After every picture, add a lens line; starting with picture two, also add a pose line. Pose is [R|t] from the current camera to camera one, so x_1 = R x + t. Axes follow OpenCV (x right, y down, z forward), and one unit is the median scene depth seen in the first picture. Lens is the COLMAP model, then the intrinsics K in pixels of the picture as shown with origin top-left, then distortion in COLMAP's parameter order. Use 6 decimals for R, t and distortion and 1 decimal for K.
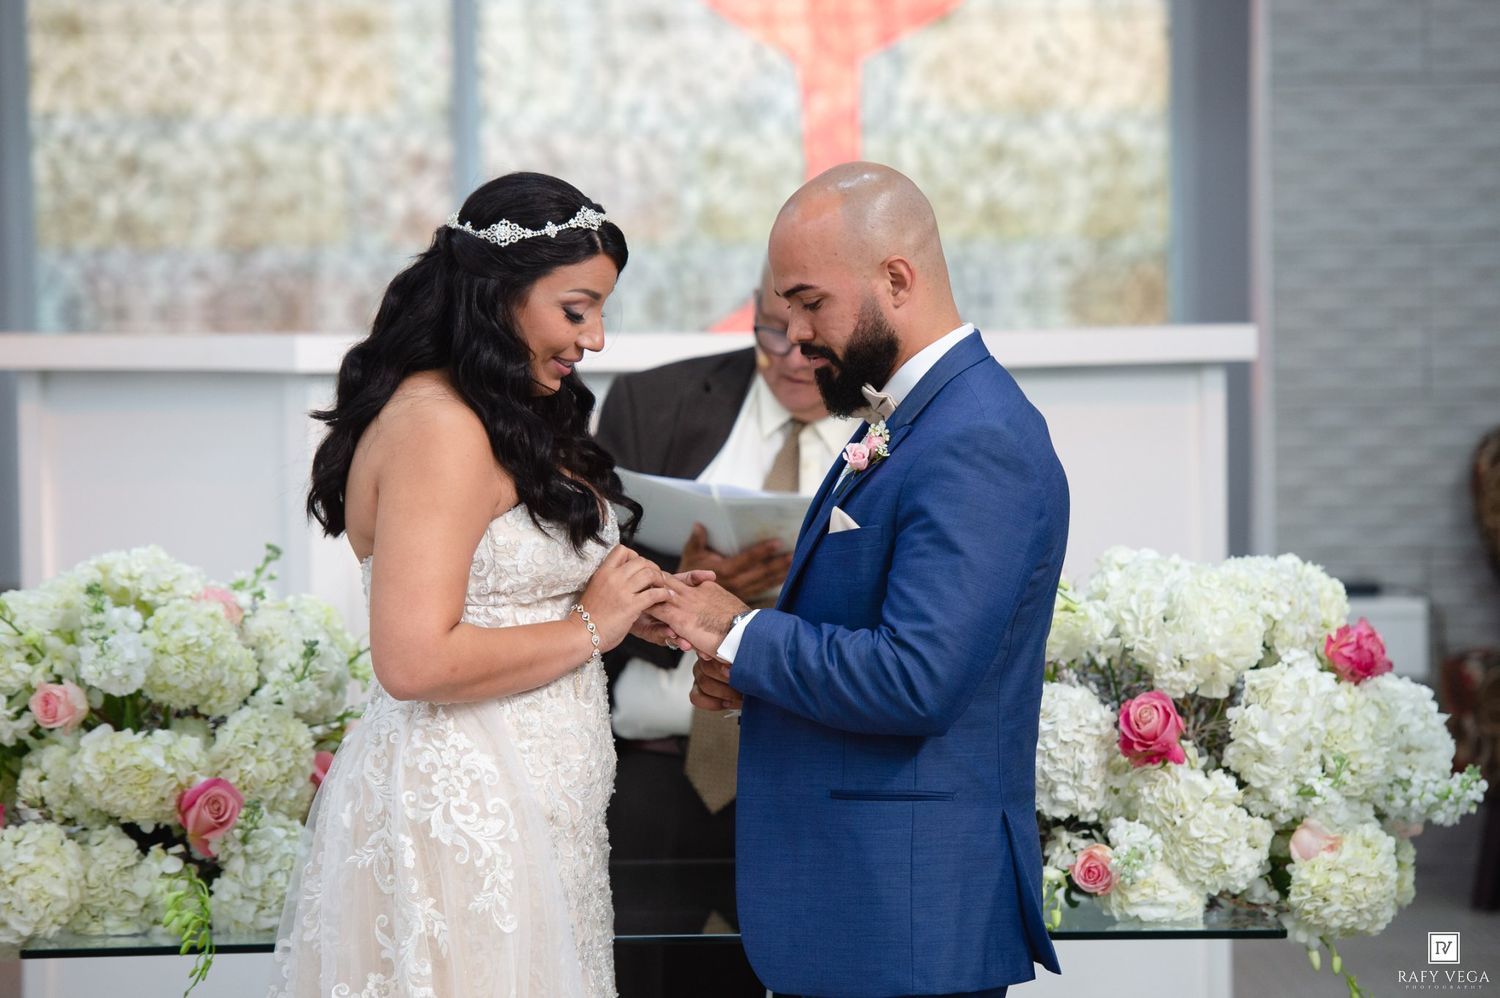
lens RADIAL K [[6602.0, 0, 772.4], [0, 6602.0, 469.7], [0, 0, 1]] dist [1.056495, 0.000000]
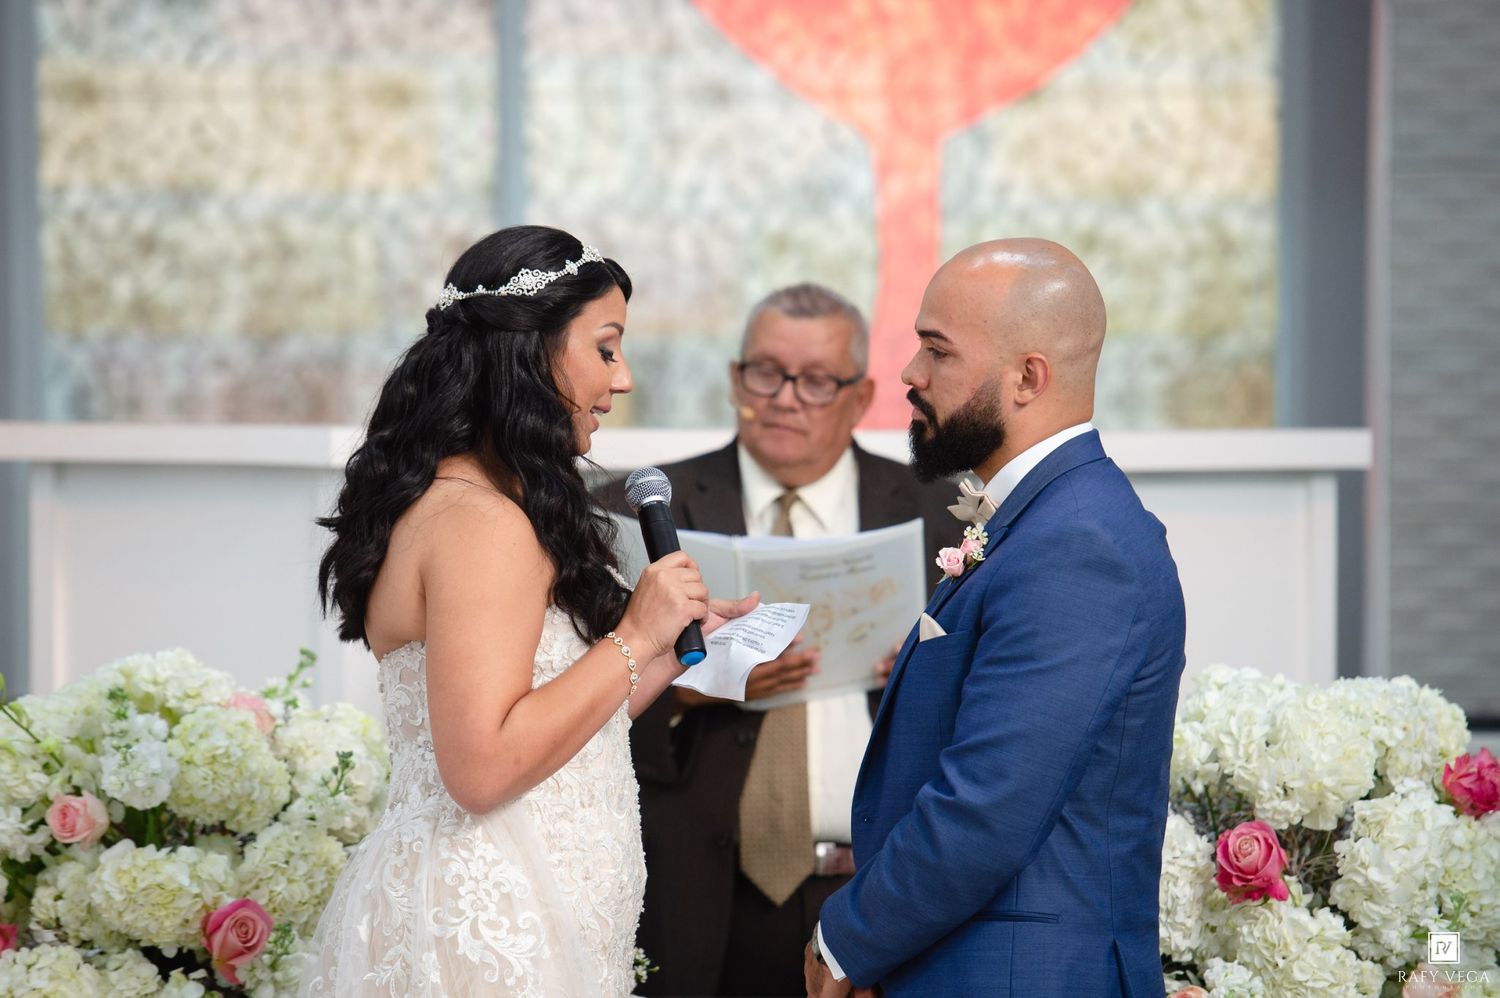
lens RADIAL K [[7357.1, 0, 728.2], [0, 7357.1, 499.8], [0, 0, 1]] dist [1.505588, 0.000000]
pose [[0.999813, 0.013695, -0.013629, -0.001973], [-0.013872, 0.999820, -0.012963, 0.002448], [0.013449, 0.013150, 0.999823, -0.031152]]
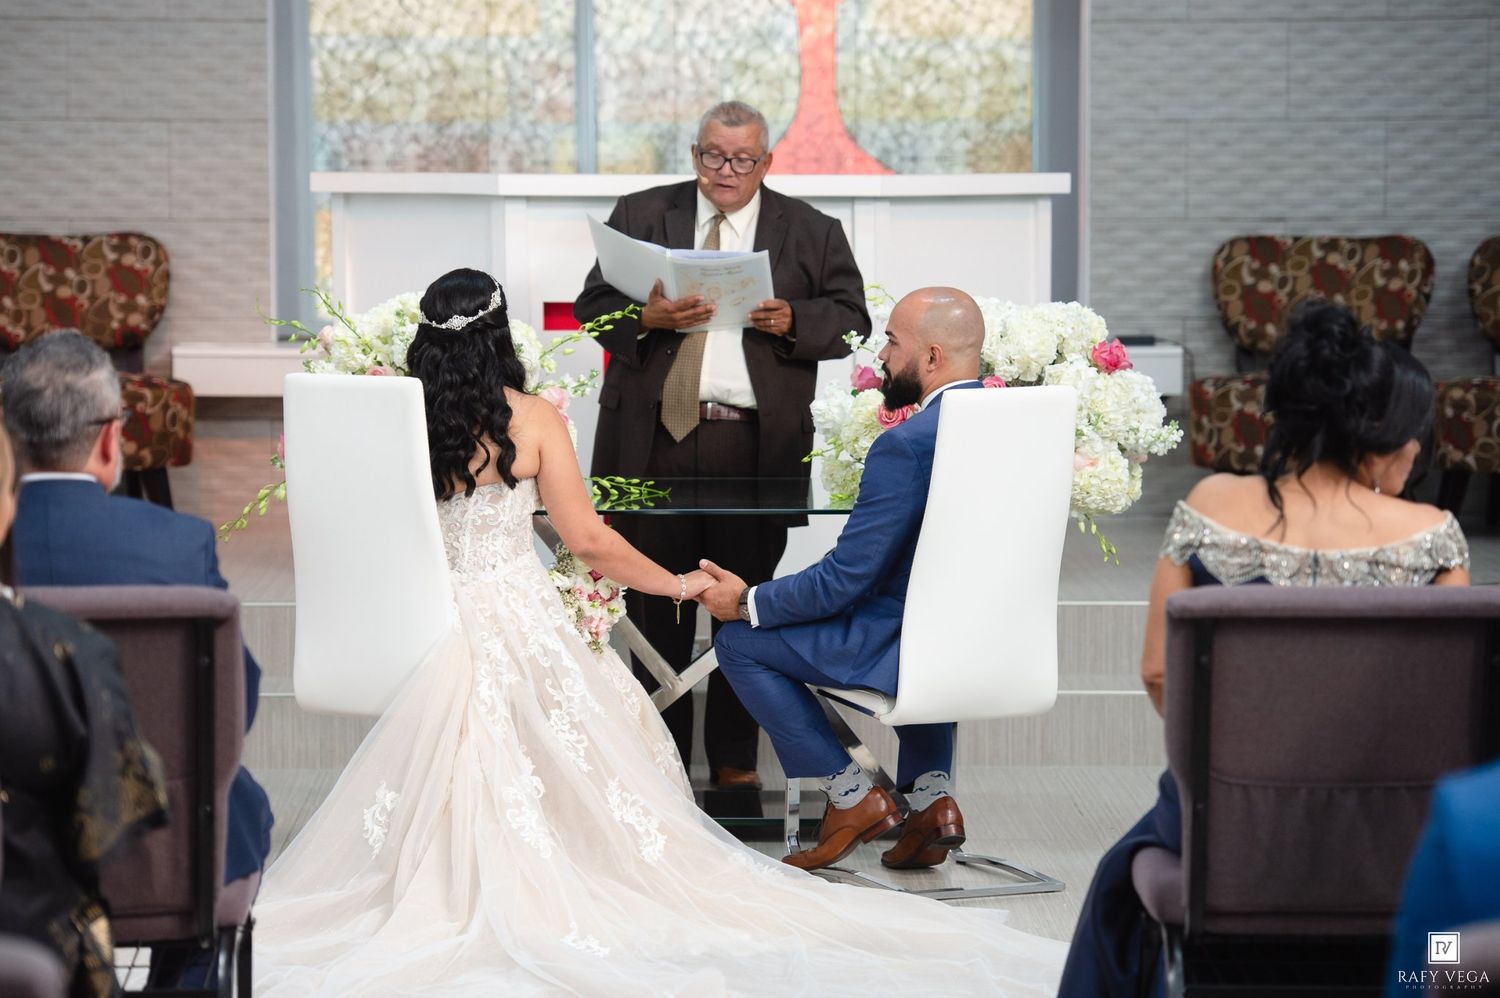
lens RADIAL K [[5284.3, 0, 749.6], [0, 5284.3, 498.7], [0, 0, 1]] dist [0.638335, 0.000000]
pose [[0.999955, 0.008736, -0.003641, -0.002068], [-0.008596, 0.999286, 0.036789, 0.011738], [0.003959, -0.036756, 0.999316, -0.338437]]
